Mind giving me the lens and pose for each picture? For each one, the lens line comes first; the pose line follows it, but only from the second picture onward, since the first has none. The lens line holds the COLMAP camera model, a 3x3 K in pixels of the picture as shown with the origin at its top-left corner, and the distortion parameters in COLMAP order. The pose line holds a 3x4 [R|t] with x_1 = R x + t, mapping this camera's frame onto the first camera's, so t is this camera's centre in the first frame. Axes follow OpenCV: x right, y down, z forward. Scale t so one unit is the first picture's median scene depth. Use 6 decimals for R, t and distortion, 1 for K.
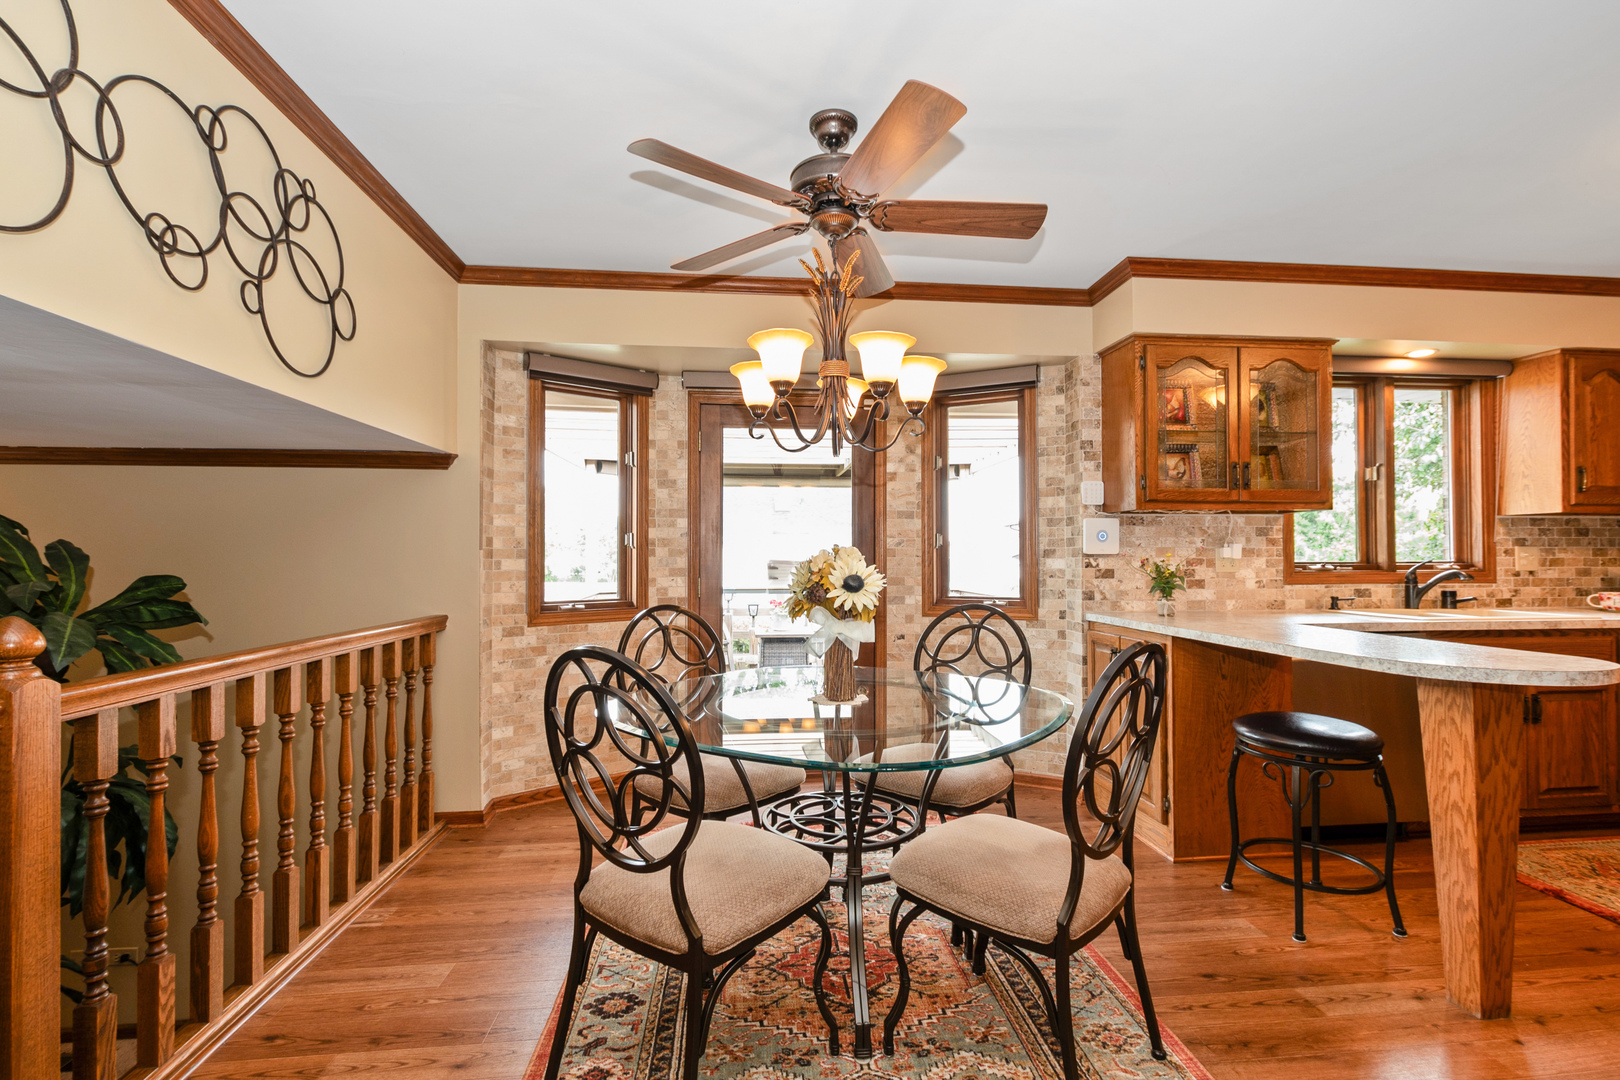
lens RADIAL K [[707.4, 0, 819.6], [0, 707.4, 547.4], [0, 0, 1]] dist [0.003812, -0.000389]
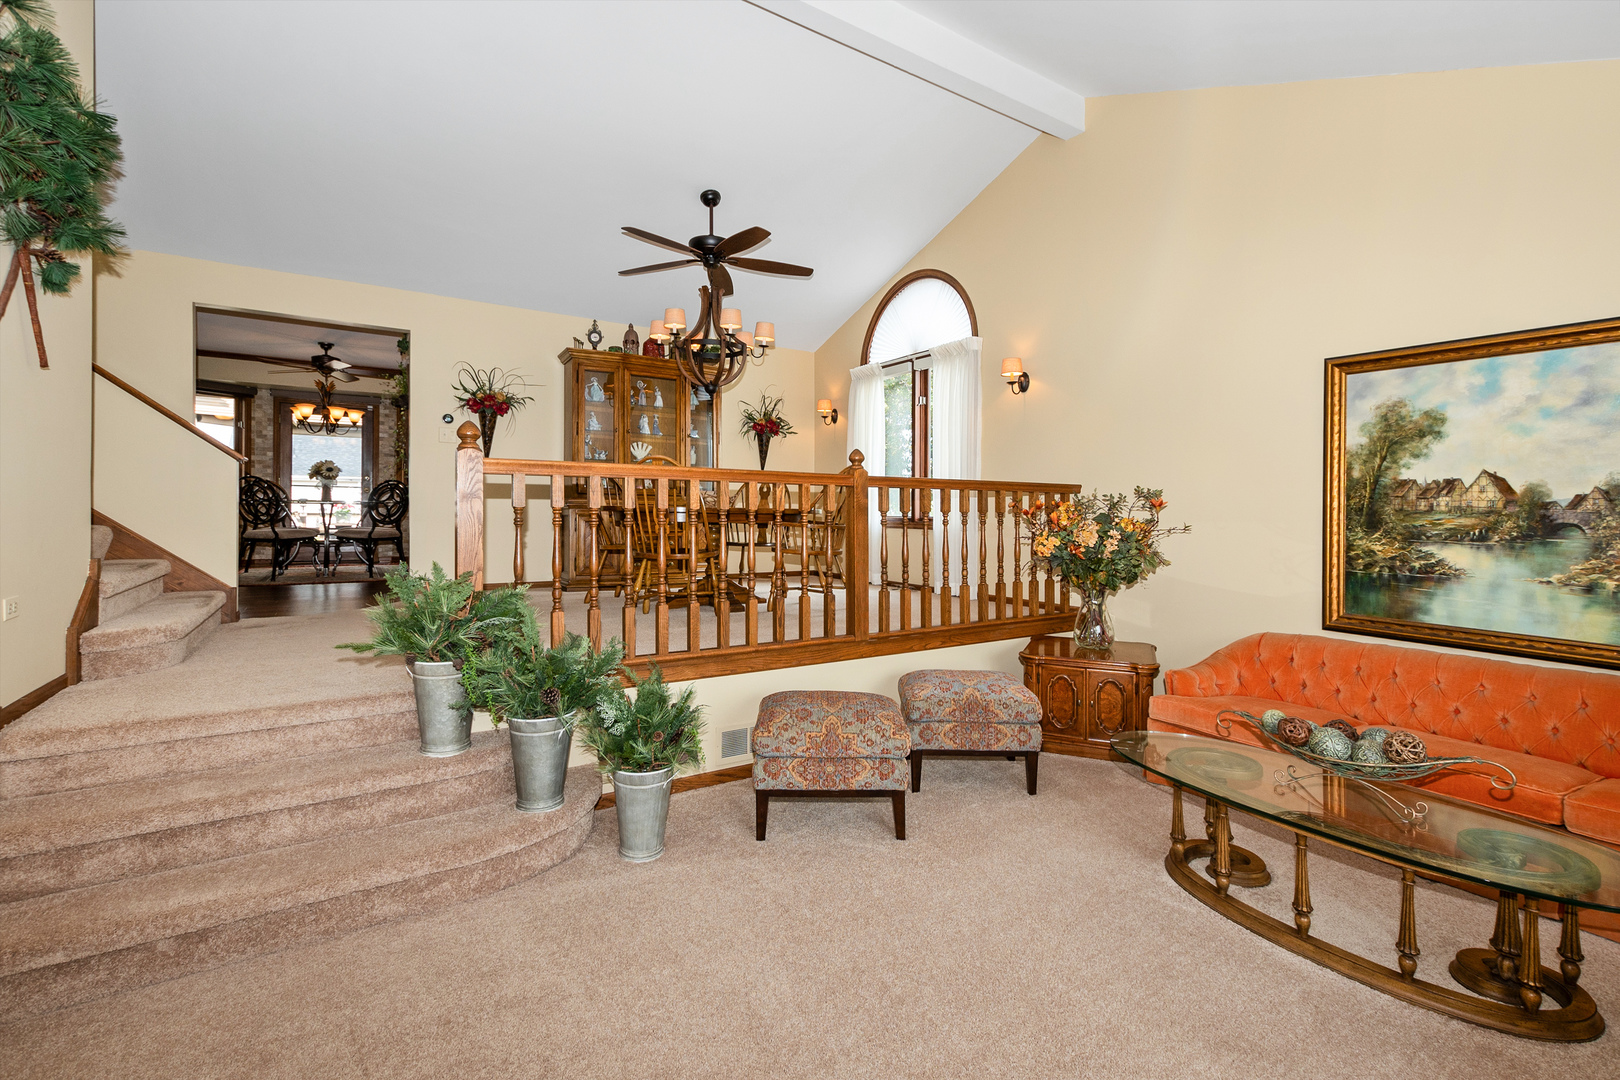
lens RADIAL K [[711.3, 0, 812.3], [0, 711.3, 515.6], [0, 0, 1]] dist [0.001643, -0.000274]
pose [[0.890579, 0.002871, 0.454820, 0.323350], [-0.011616, 0.999798, 0.016433, 0.107346], [-0.454681, -0.019918, 0.890432, -1.862184]]
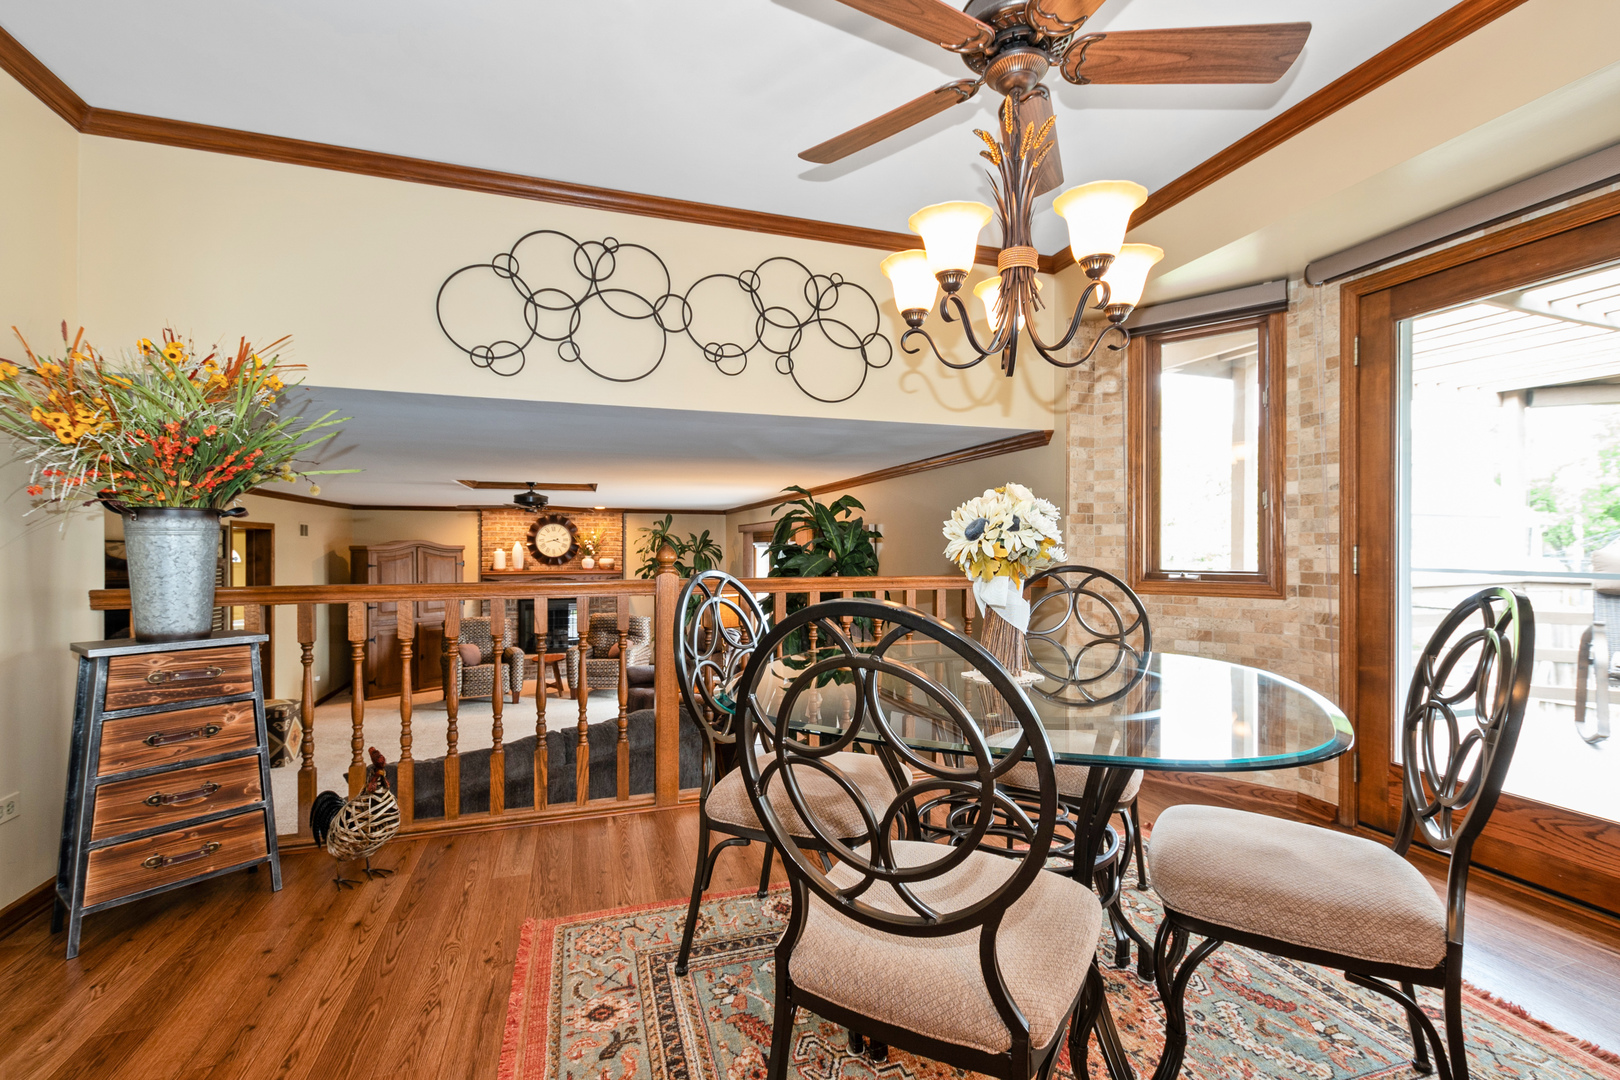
lens RADIAL K [[707.4, 0, 819.6], [0, 707.4, 547.4], [0, 0, 1]] dist [0.003812, -0.000389]
pose [[0.226699, 0.004988, -0.973952, 0.396842], [0.012856, 0.999884, 0.008113, 0.031419], [0.973880, -0.014360, 0.226609, 0.322941]]
